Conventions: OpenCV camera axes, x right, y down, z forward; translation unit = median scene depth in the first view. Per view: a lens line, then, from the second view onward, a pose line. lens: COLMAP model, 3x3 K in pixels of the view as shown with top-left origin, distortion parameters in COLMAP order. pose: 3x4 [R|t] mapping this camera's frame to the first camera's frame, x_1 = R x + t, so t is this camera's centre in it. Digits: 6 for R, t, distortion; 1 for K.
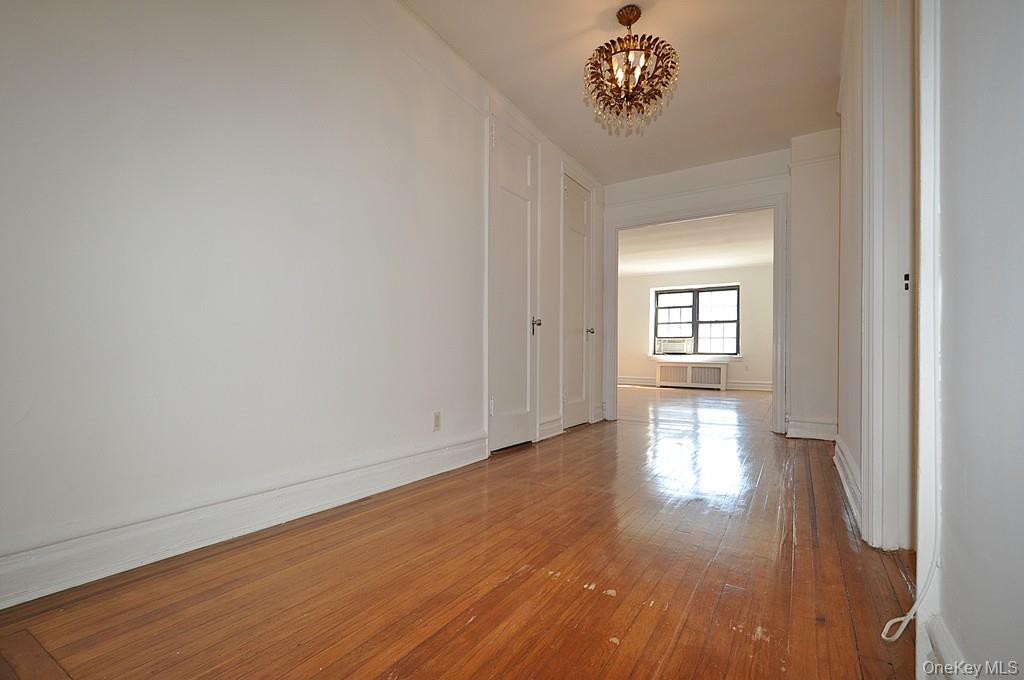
lens RADIAL K [[461.6, 0, 487.7], [0, 461.6, 350.5], [0, 0, 1]] dist [0.007130, -0.003277]
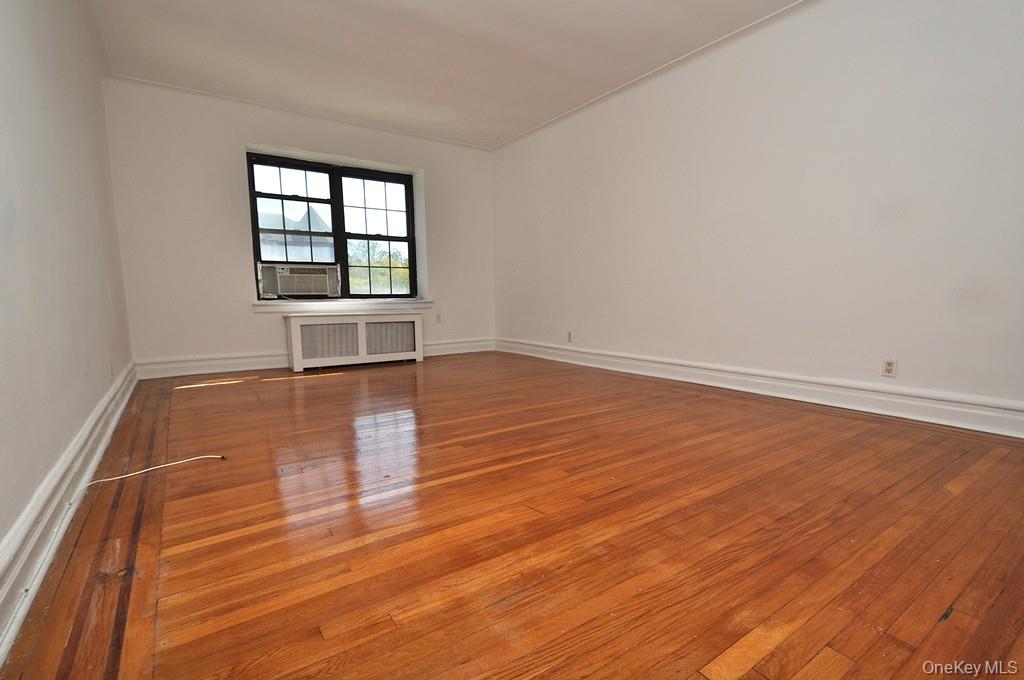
lens RADIAL K [[461.6, 0, 510.9], [0, 461.6, 350.2], [0, 0, 1]] dist [0.007130, -0.003277]
pose [[0.385352, -0.119457, 0.915005, 0.041700], [0.006393, 0.991907, 0.126805, 0.001792], [-0.922747, -0.043015, 0.382997, 0.631199]]
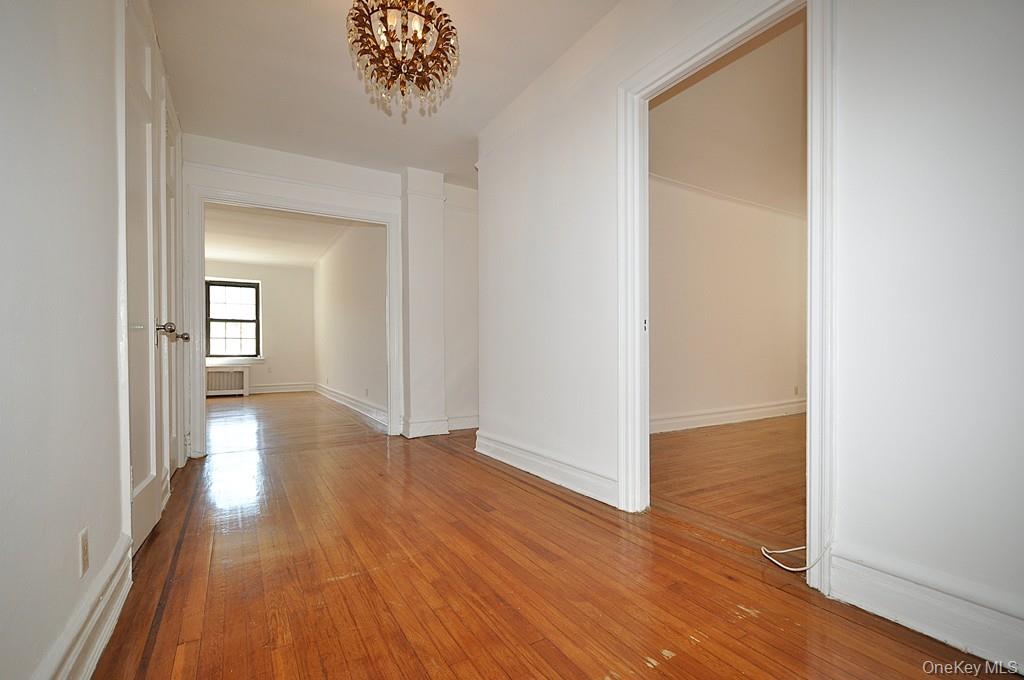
lens RADIAL K [[461.6, 0, 519.6], [0, 461.6, 351.4], [0, 0, 1]] dist [0.007130, -0.003277]
pose [[0.421702, -0.011898, 0.906656, -0.087252], [0.001733, 0.999923, 0.012316, -0.012309], [-0.906733, -0.003623, 0.421690, 0.110245]]
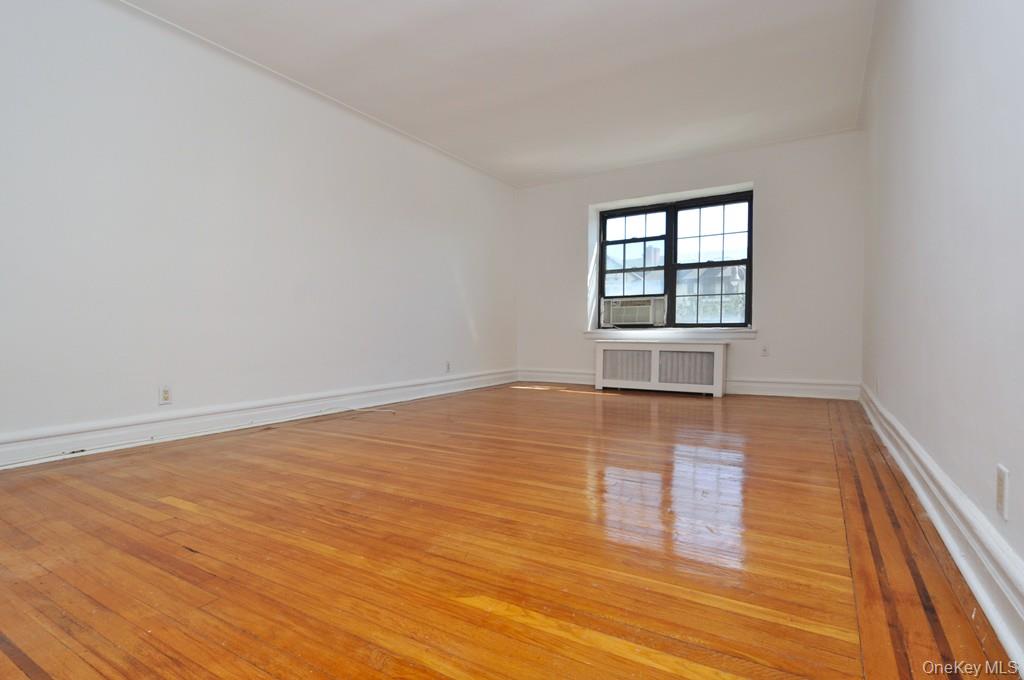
lens RADIAL K [[487.2, 0, 509.5], [0, 487.2, 357.1], [0, 0, 1]] dist [-0.002662, 0.000523]
pose [[0.998488, -0.013439, 0.053304, 0.235750], [0.010529, 0.998458, 0.054501, 0.010129], [-0.053955, -0.053857, 0.997090, 0.450636]]
